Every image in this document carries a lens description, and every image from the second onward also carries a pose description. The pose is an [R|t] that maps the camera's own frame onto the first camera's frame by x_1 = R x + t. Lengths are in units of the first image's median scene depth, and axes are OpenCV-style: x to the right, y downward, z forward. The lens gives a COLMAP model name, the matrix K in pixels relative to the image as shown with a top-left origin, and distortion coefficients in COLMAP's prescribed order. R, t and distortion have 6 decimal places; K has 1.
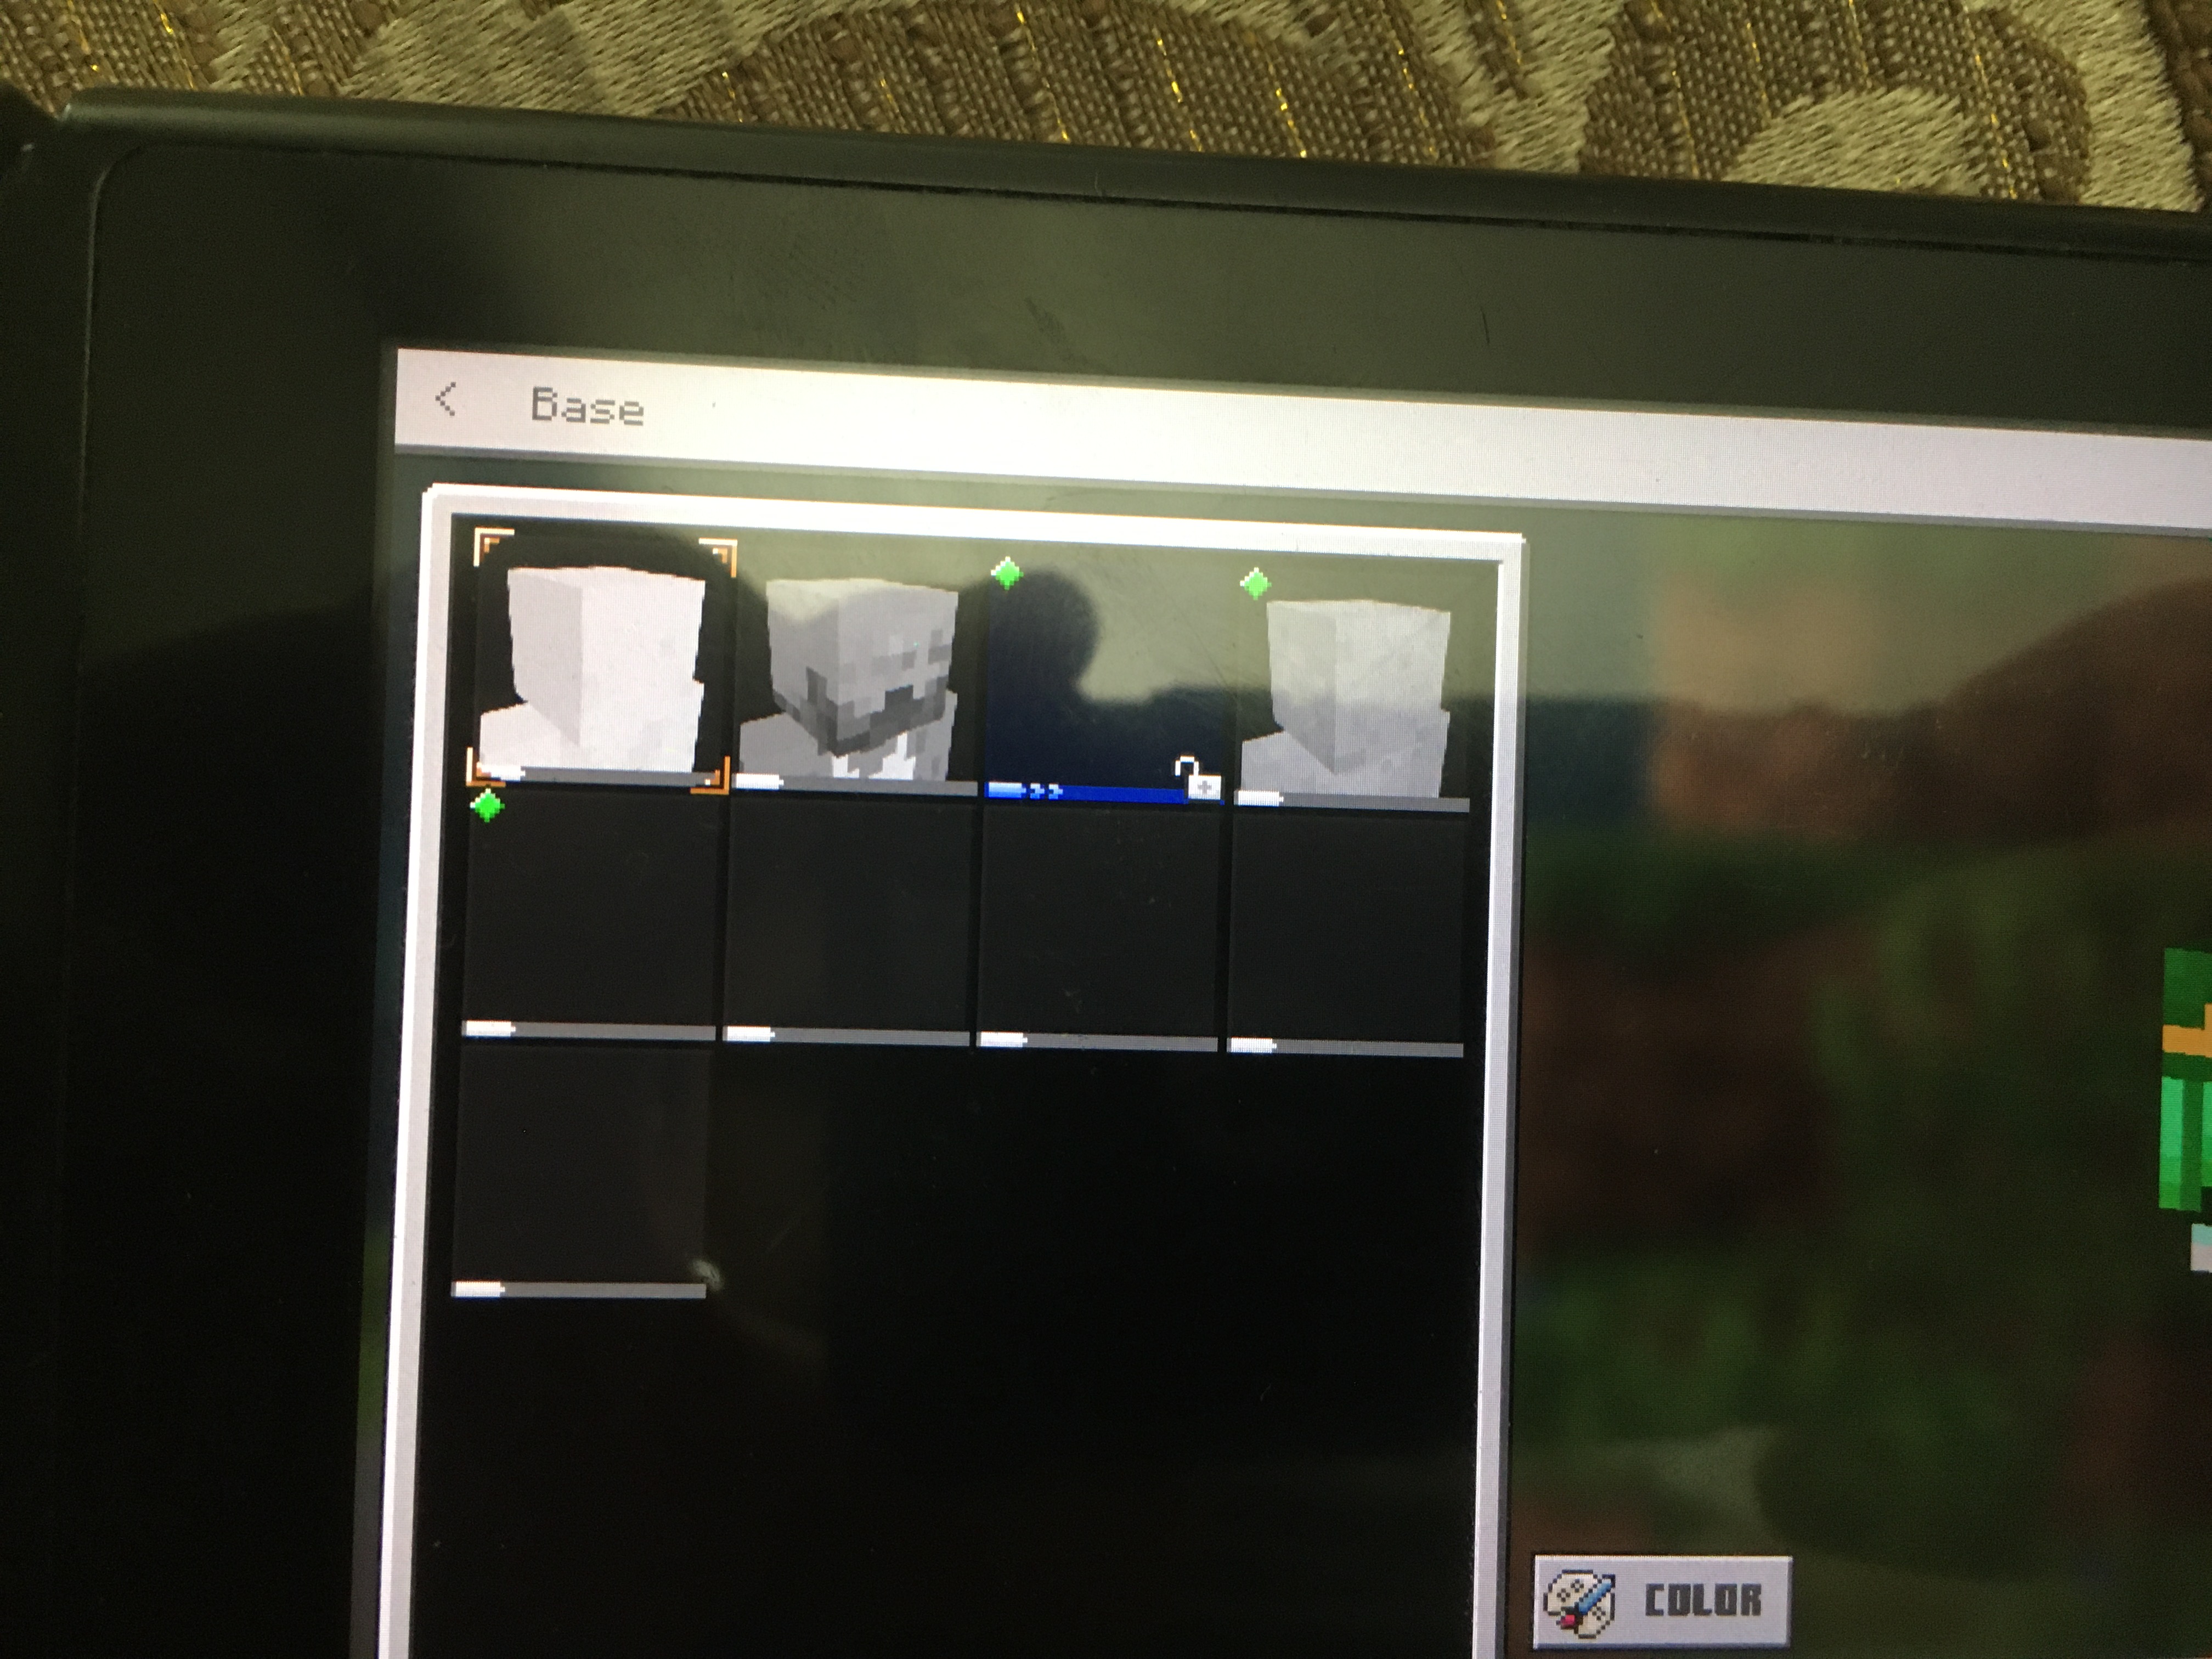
lens RADIAL K [[1872.3, 0, 1104.9], [0, 1872.3, 822.1], [0, 0, 1]] dist [0.017349, -0.083299]
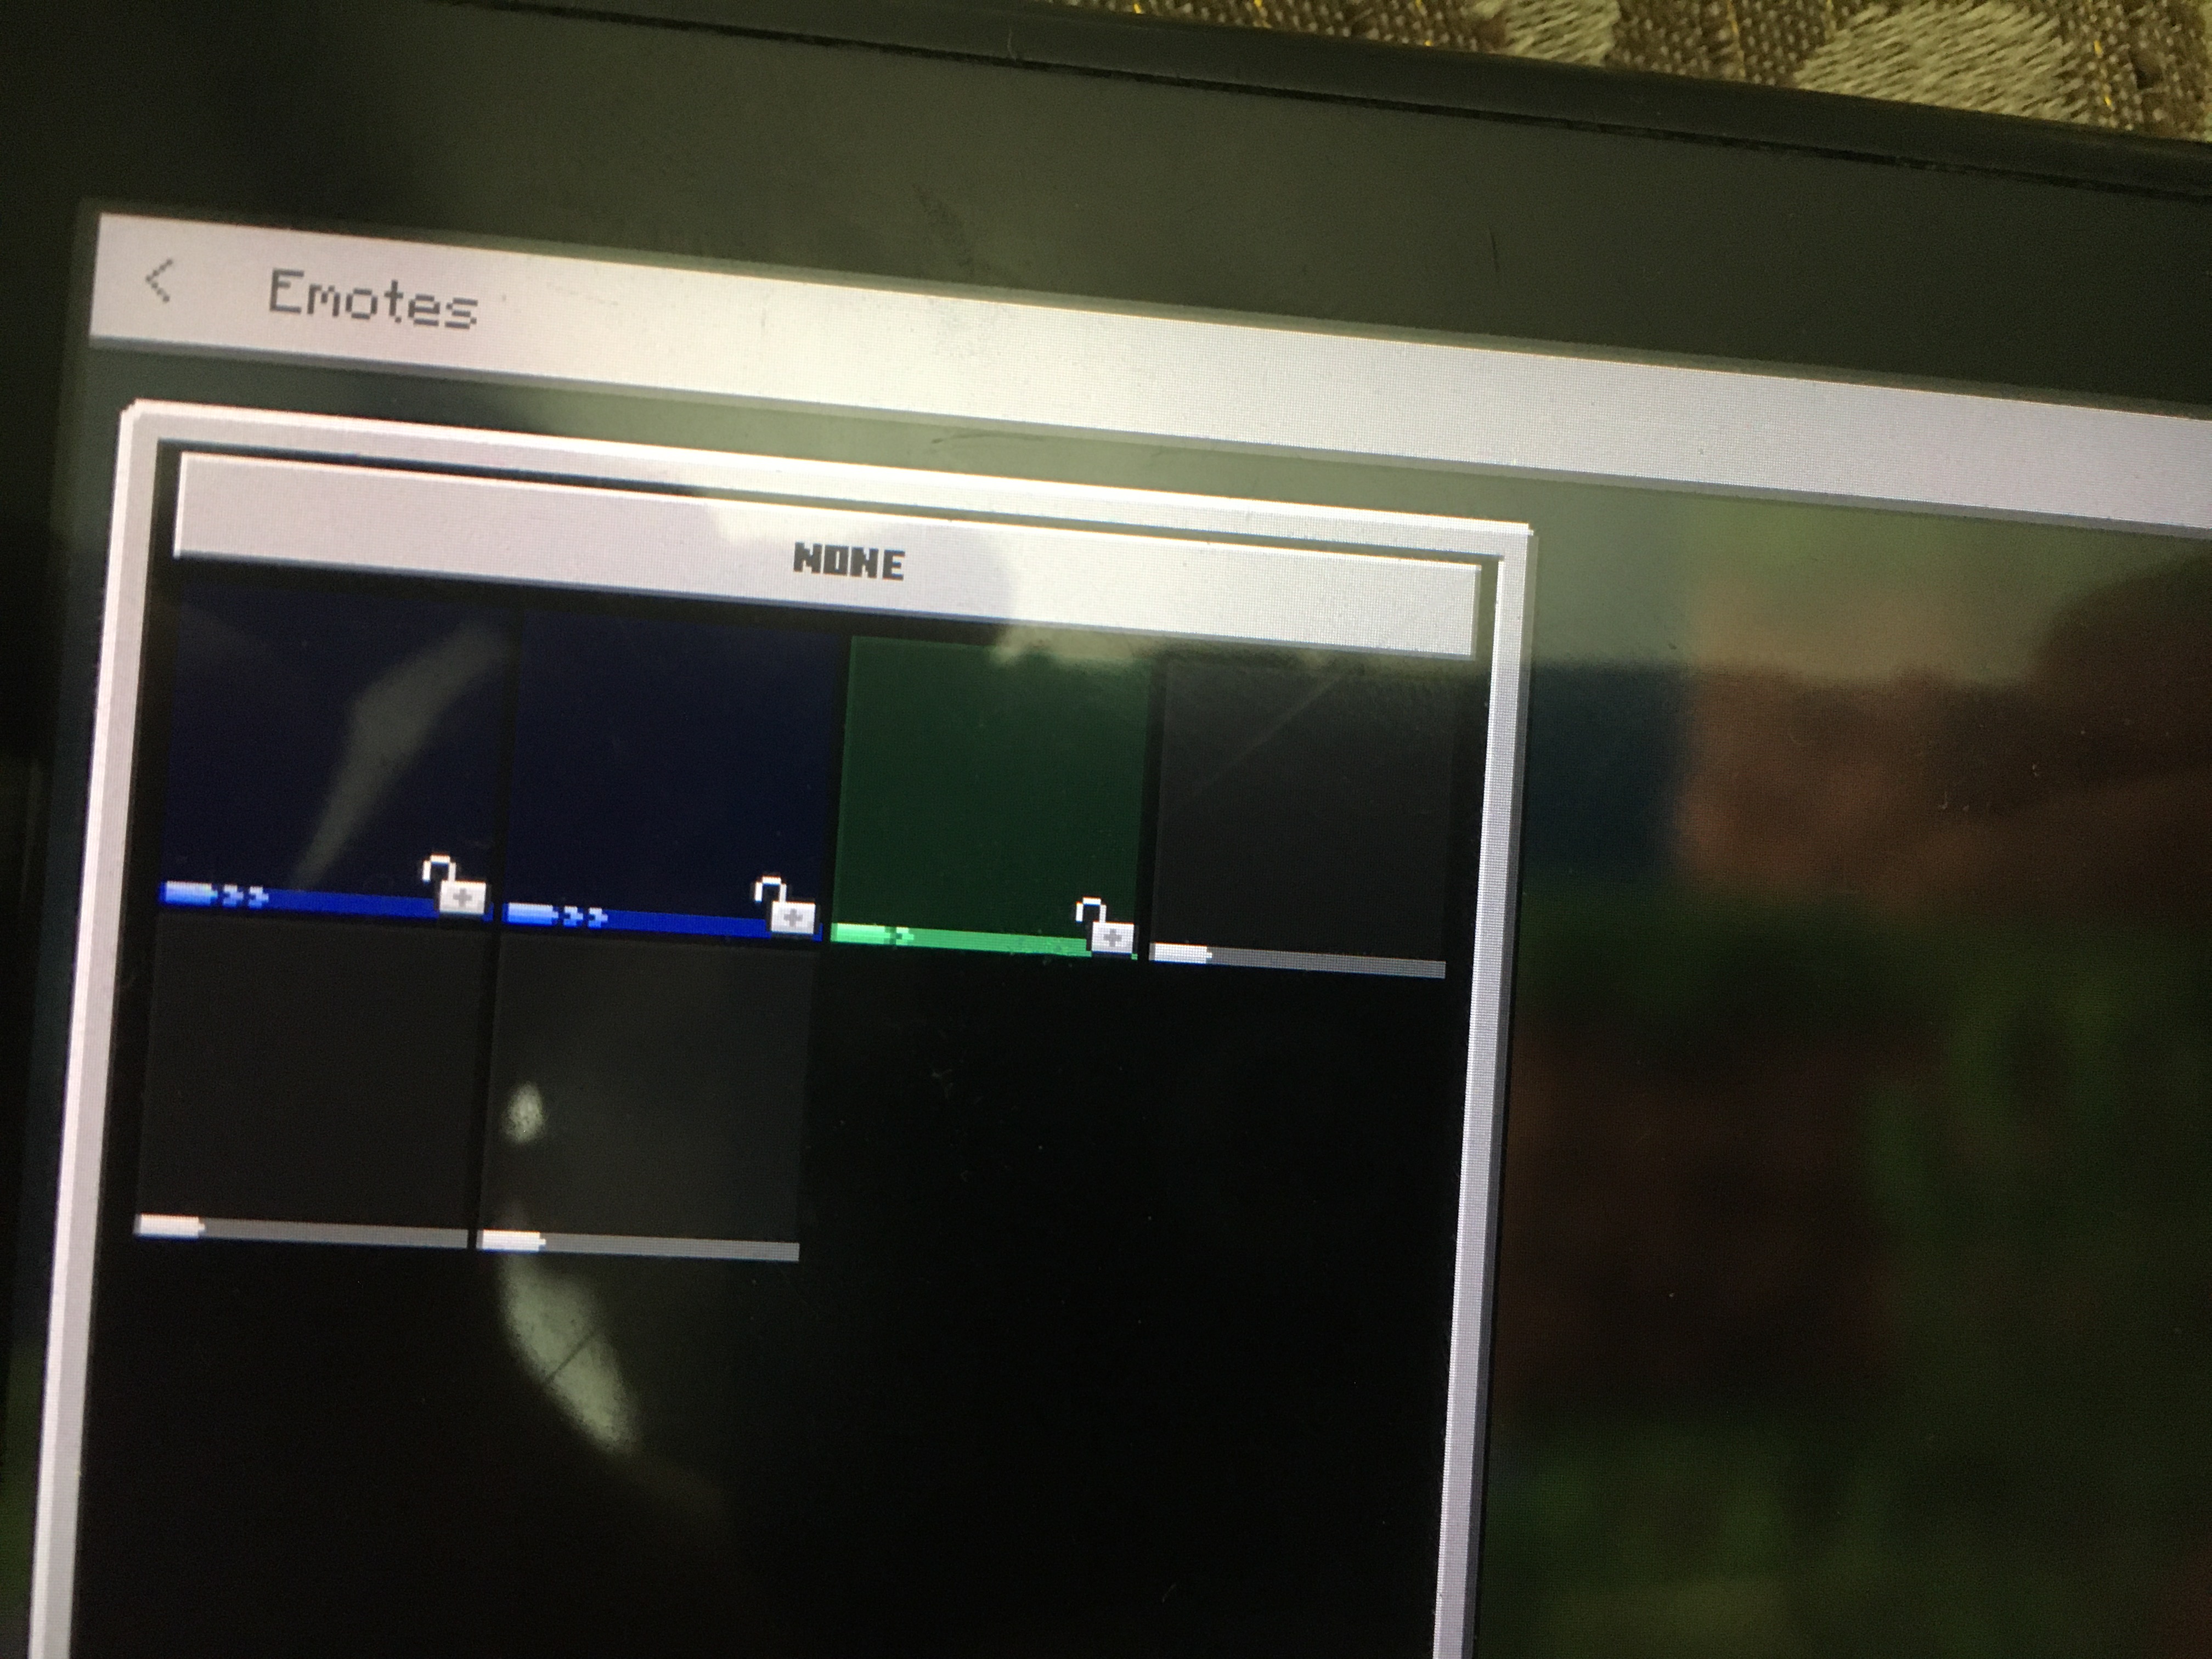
lens RADIAL K [[1872.3, 0, 1110.1], [0, 1872.3, 824.6], [0, 0, 1]] dist [0.017349, -0.083299]
pose [[0.998666, 0.036037, 0.036972, 0.017721], [-0.036016, 0.999350, -0.001235, -0.012461], [-0.036992, -0.000098, 0.999316, 0.188159]]
